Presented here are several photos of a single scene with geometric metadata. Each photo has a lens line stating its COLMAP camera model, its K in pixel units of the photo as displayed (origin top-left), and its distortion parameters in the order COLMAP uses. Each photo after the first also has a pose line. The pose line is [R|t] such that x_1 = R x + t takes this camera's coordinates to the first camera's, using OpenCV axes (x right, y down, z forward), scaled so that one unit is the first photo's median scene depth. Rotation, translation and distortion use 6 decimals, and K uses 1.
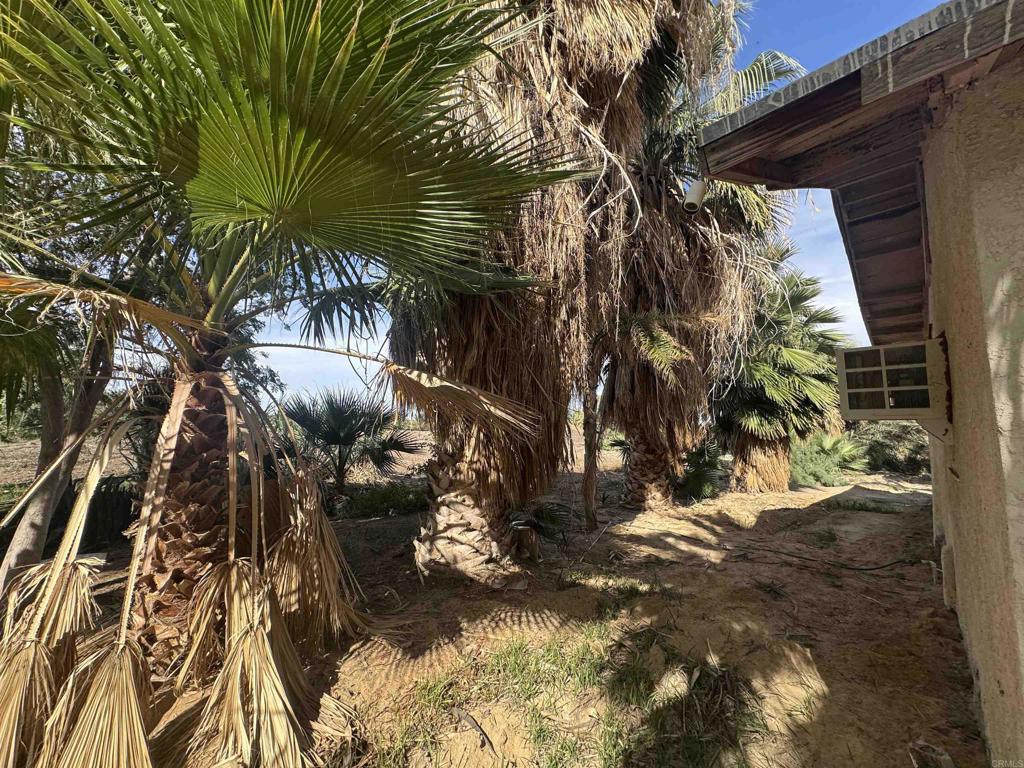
lens RADIAL K [[413.1, 0, 513.2], [0, 413.1, 384.9], [0, 0, 1]] dist [0.001410, 0.000376]
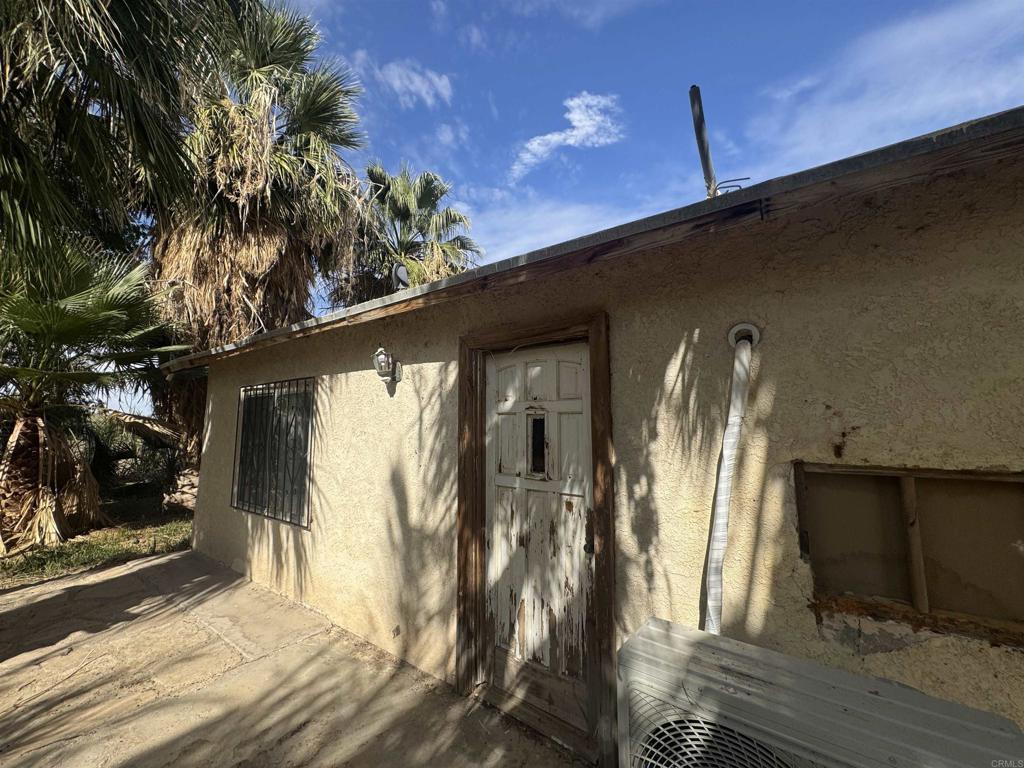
lens RADIAL K [[413.1, 0, 510.9], [0, 413.1, 382.4], [0, 0, 1]] dist [0.001410, 0.000376]
pose [[0.987030, 0.004299, 0.160476, 1.880093], [-0.001753, 0.999870, -0.016003, -0.218564], [-0.160524, 0.015514, 0.986910, -2.128224]]
